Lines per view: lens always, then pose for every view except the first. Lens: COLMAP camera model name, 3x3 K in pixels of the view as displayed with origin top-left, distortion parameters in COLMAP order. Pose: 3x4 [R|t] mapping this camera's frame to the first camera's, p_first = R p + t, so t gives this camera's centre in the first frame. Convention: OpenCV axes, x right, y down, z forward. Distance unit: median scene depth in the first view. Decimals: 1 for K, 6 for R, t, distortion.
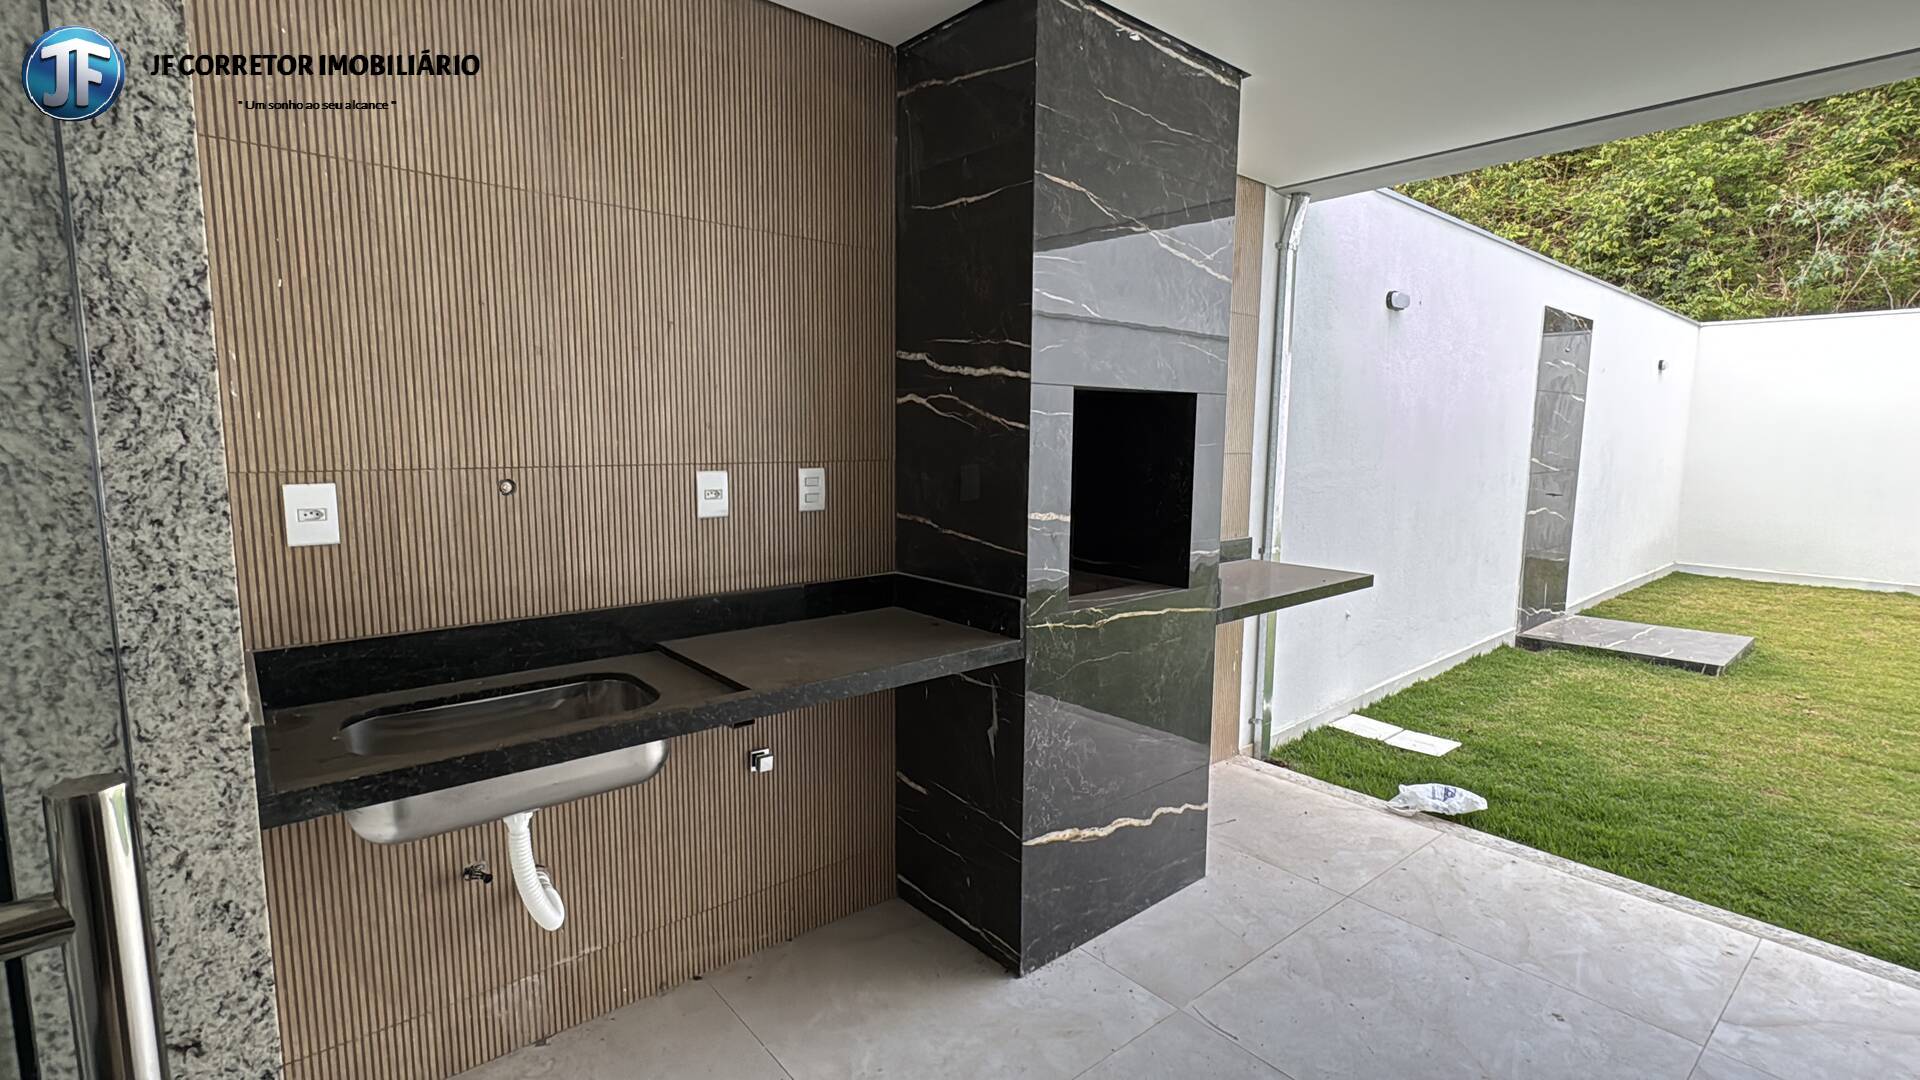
lens RADIAL K [[877.3, 0, 972.8], [0, 877.3, 549.1], [0, 0, 1]] dist [0.001173, 0.000307]
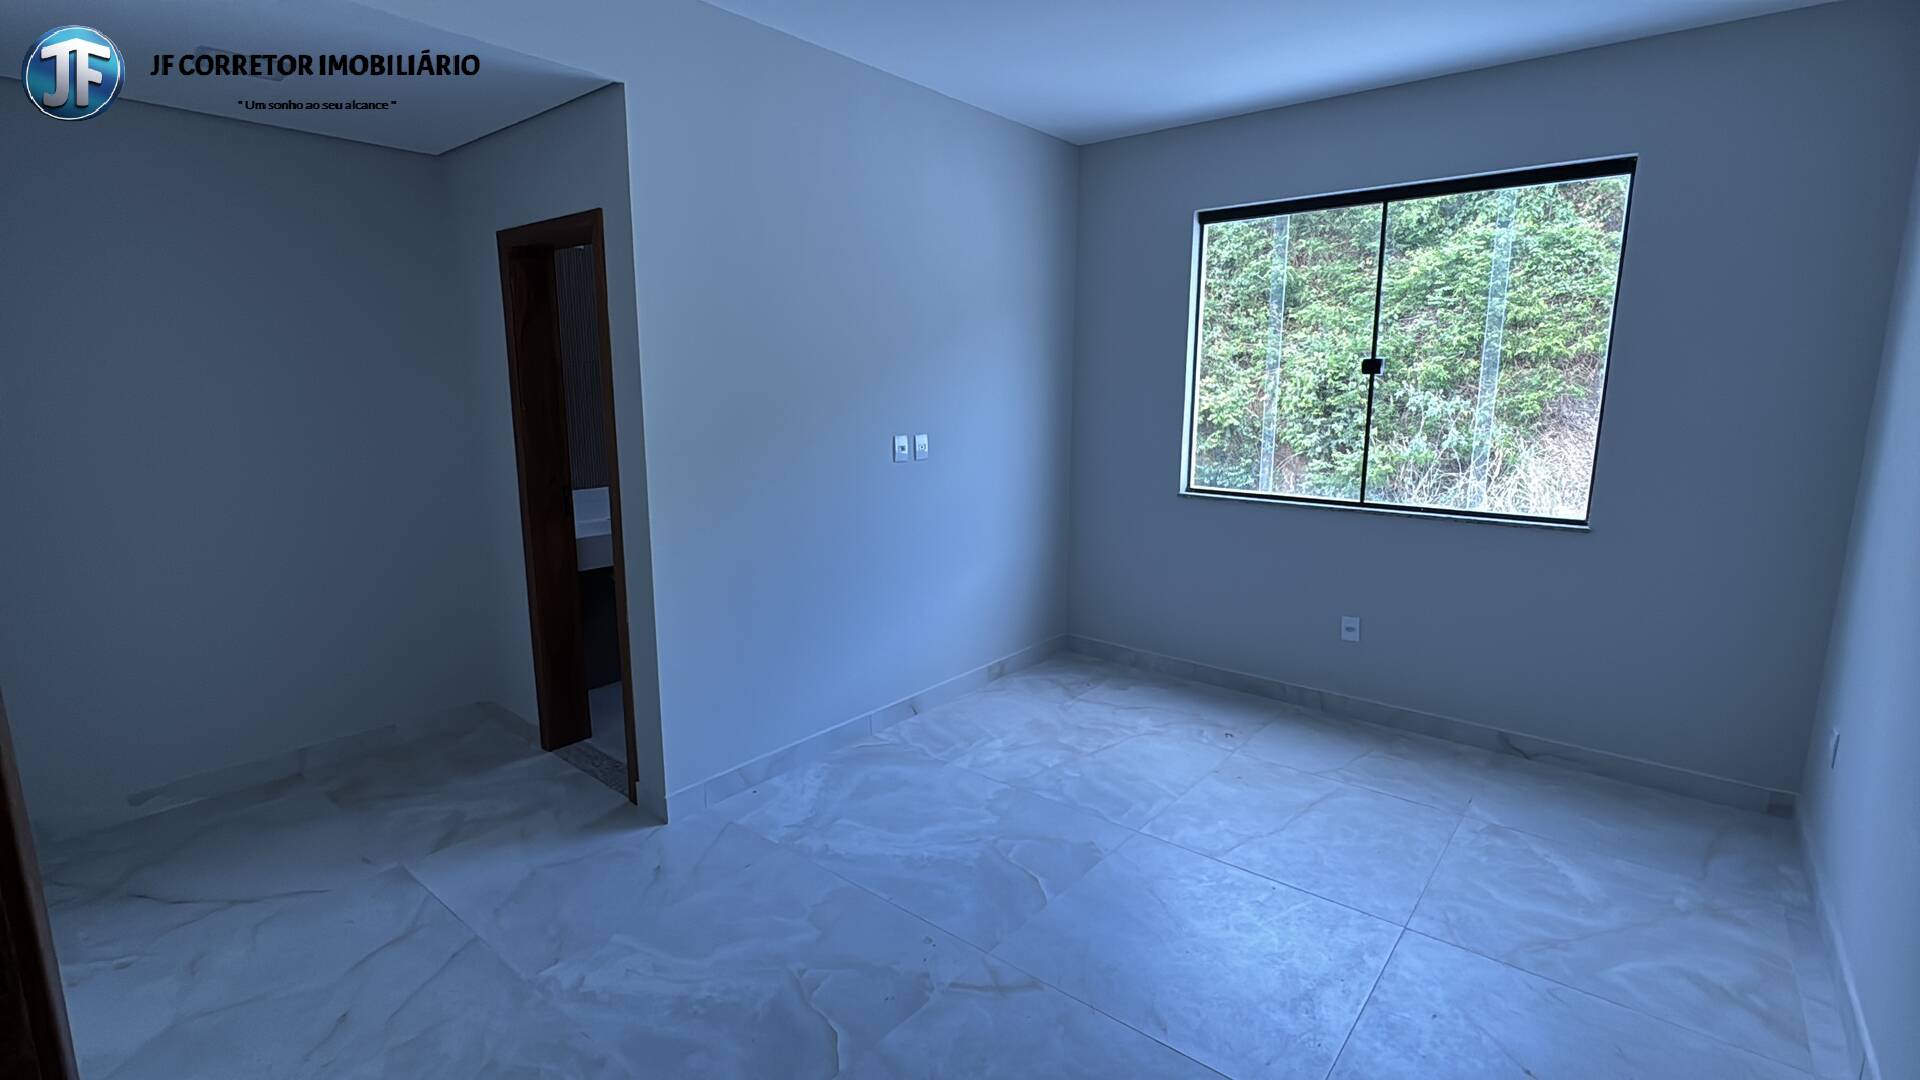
lens RADIAL K [[877.3, 0, 963.6], [0, 877.3, 533.2], [0, 0, 1]] dist [0.001173, 0.000307]
pose [[0.985356, -0.032283, 0.167424, -0.178097], [0.024421, 0.998509, 0.048811, -0.621542], [-0.168750, -0.044008, 0.984676, -0.887755]]
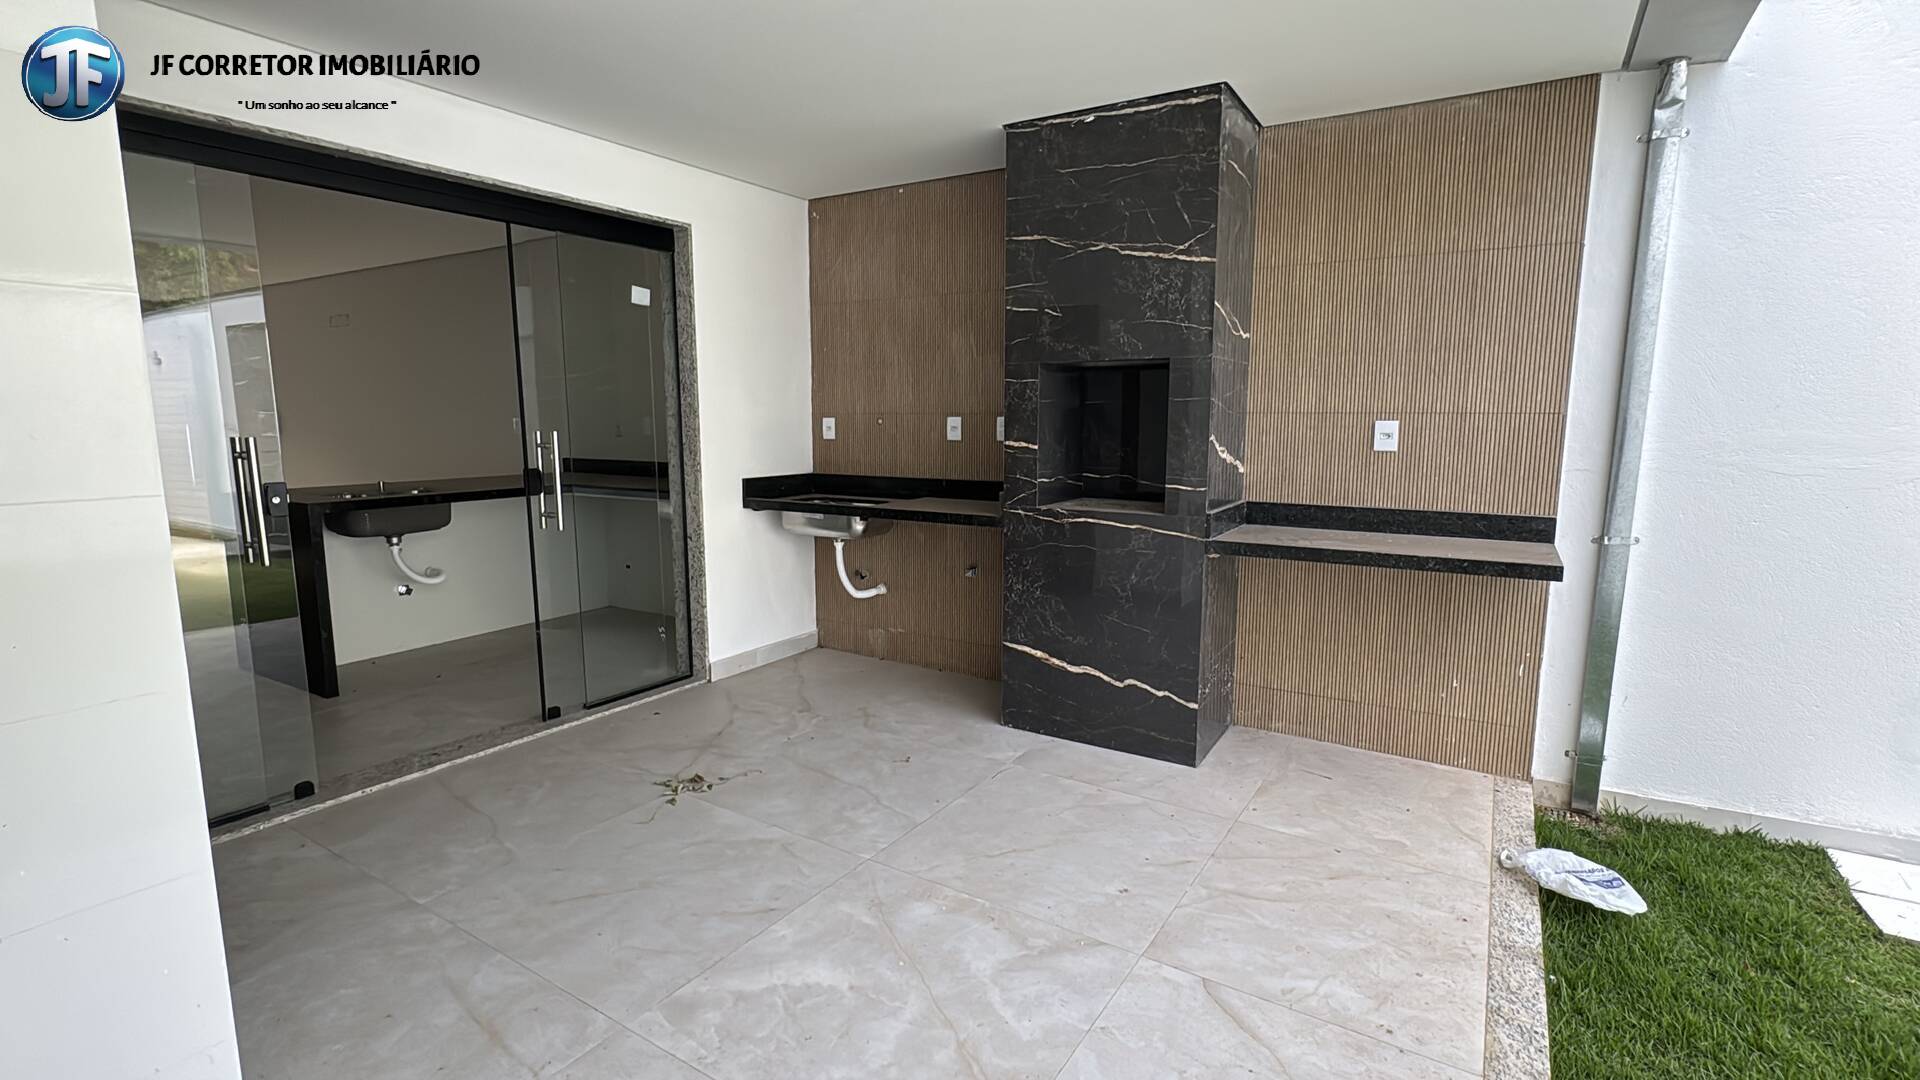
lens RADIAL K [[877.3, 0, 973.7], [0, 877.3, 551.3], [0, 0, 1]] dist [0.001173, 0.000307]
pose [[0.312377, 0.137610, -0.939938, 0.784394], [-0.125430, 0.986764, 0.102781, 0.001361], [0.941641, 0.085790, 0.325503, 0.196786]]
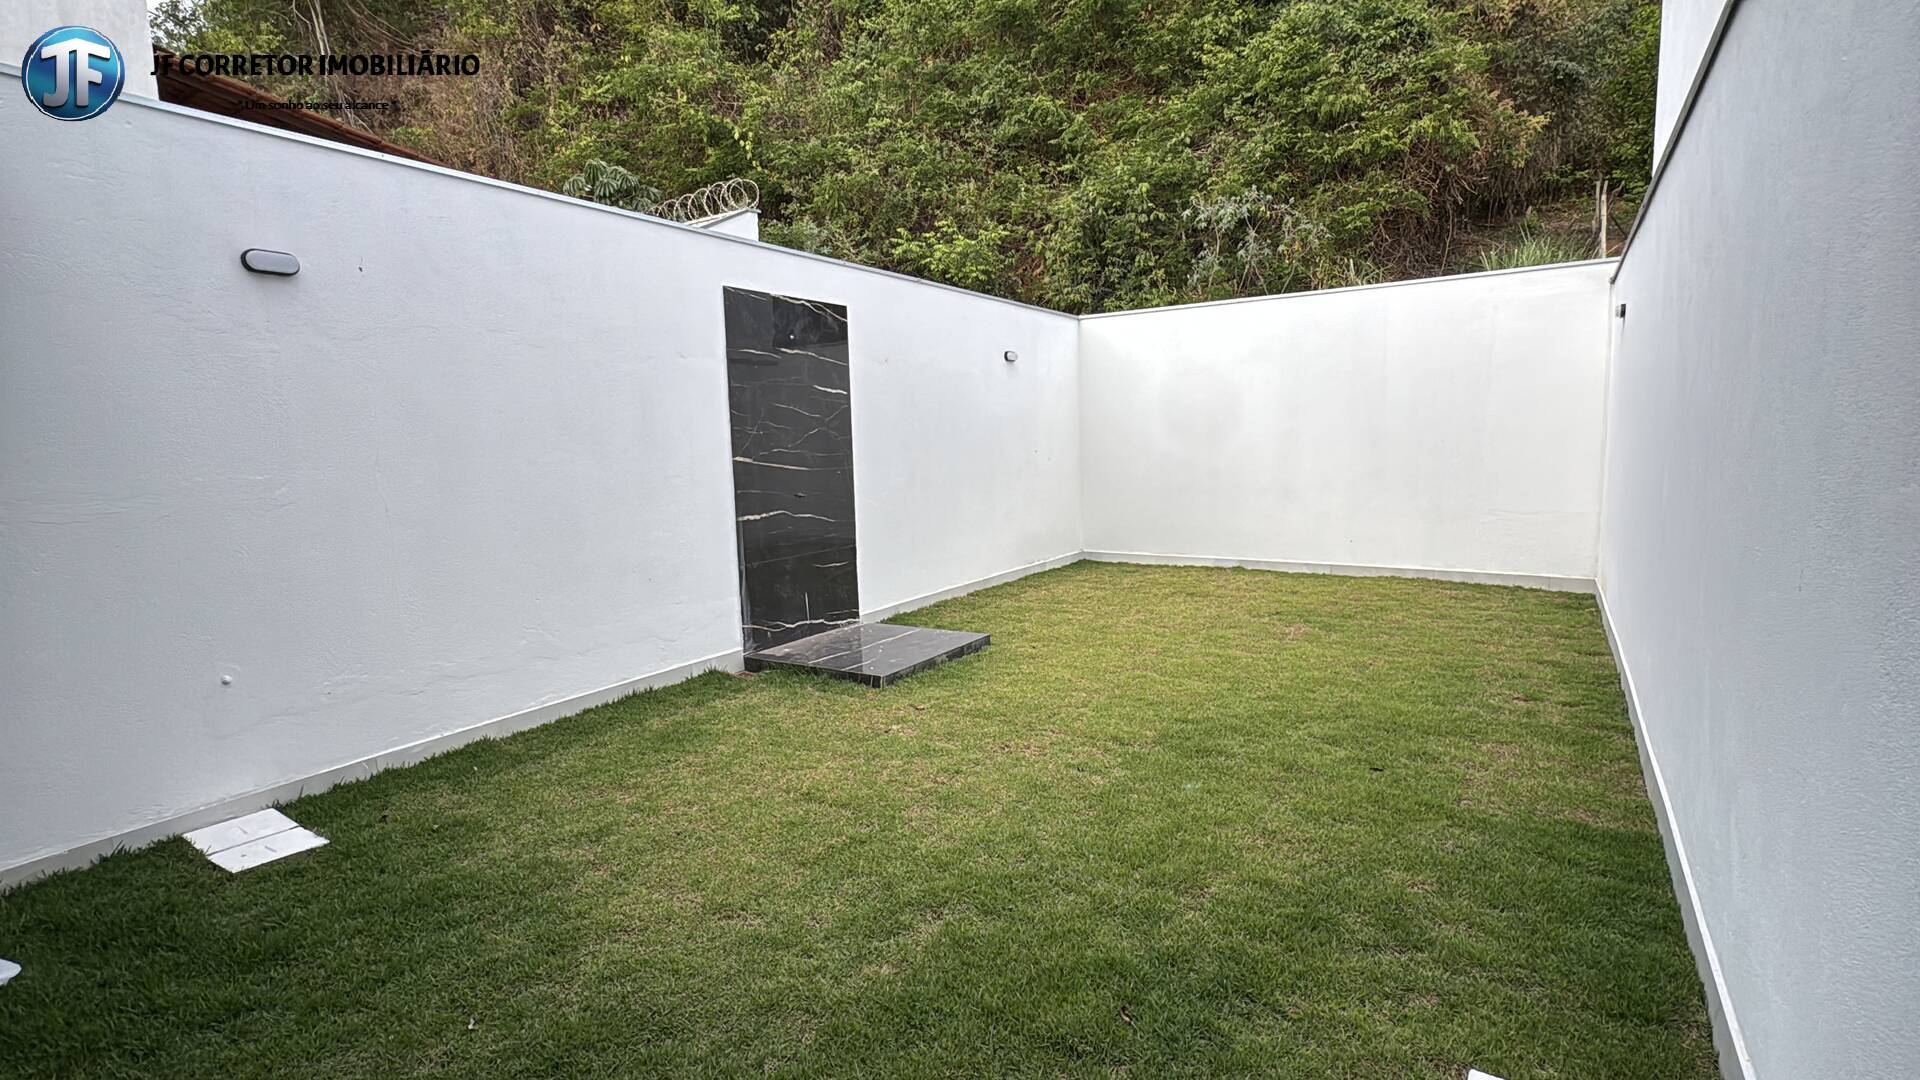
lens RADIAL K [[877.3, 0, 959.7], [0, 877.3, 544.6], [0, 0, 1]] dist [0.001173, 0.000307]
pose [[0.963792, -0.068210, 0.257783, 0.869661], [0.071587, 0.997427, -0.003727, 0.004592], [-0.256866, 0.022046, 0.966196, 0.105824]]
